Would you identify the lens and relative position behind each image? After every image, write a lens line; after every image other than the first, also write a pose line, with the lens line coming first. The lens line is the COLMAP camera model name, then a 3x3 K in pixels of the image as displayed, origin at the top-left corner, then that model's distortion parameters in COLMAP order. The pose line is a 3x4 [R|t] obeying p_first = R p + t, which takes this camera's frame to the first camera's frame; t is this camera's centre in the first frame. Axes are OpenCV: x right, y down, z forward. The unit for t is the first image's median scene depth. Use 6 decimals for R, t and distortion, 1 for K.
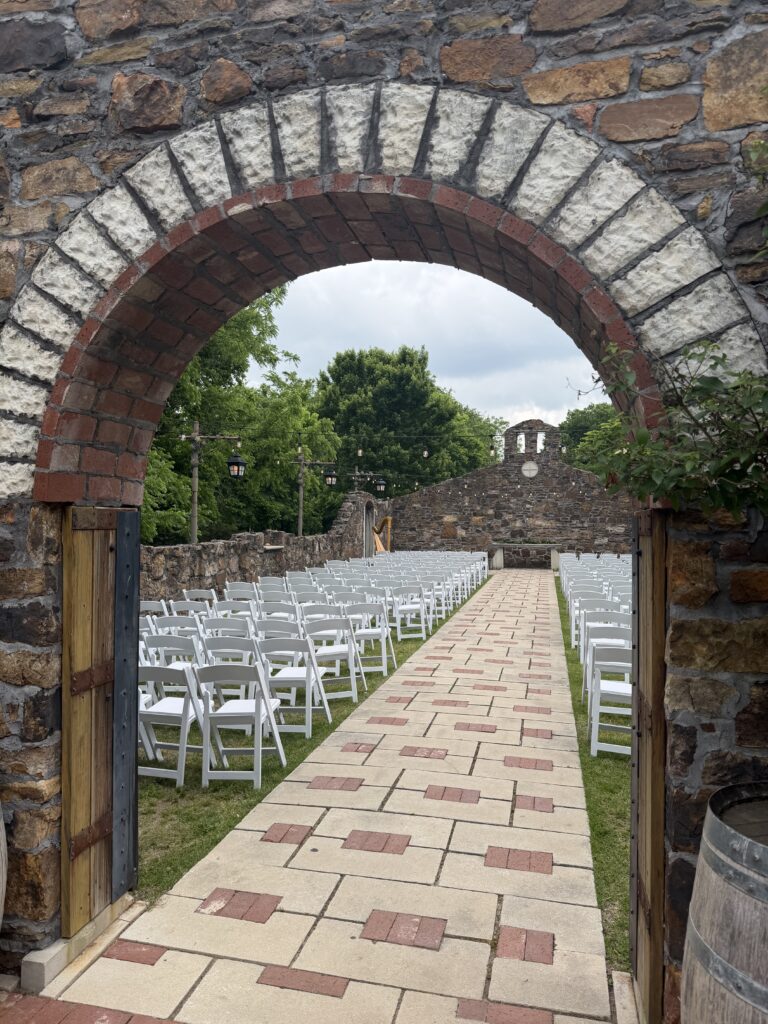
lens RADIAL K [[683.8, 0, 387.8], [0, 683.8, 513.3], [0, 0, 1]] dist [0.111127, -0.171191]
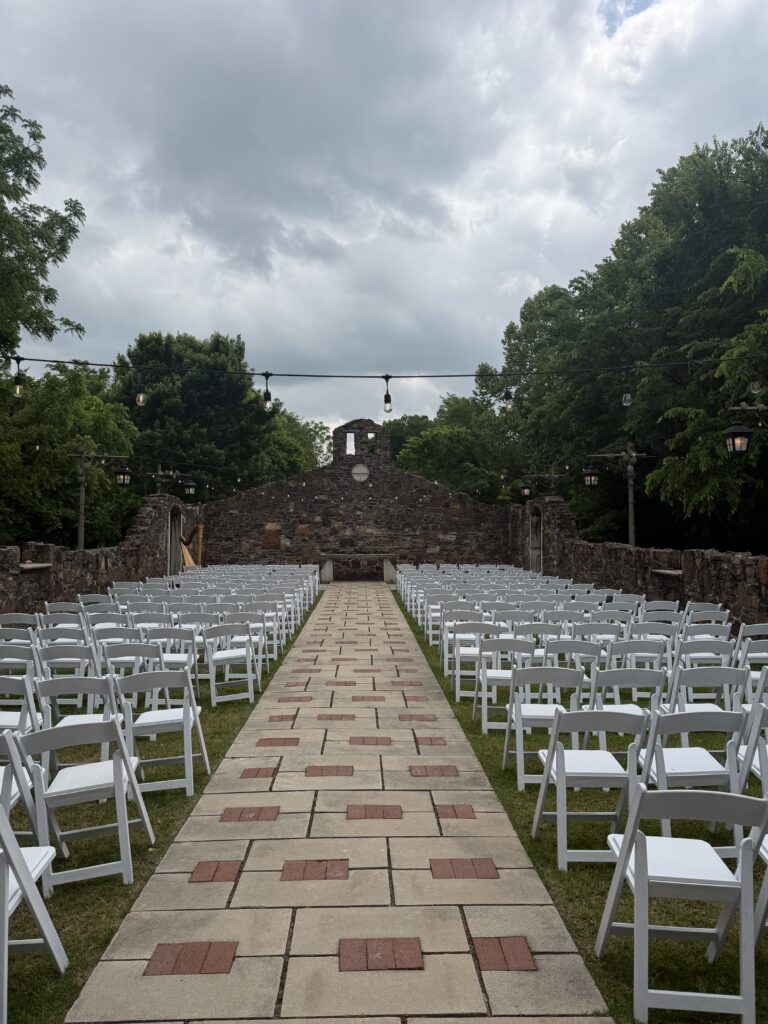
lens RADIAL K [[683.8, 0, 387.8], [0, 683.8, 513.3], [0, 0, 1]] dist [0.111127, -0.171191]
pose [[0.964524, 0.002634, 0.263981, 0.000483], [0.000574, 0.999927, -0.012077, 0.001378], [-0.263993, 0.011800, 0.964452, 0.108721]]
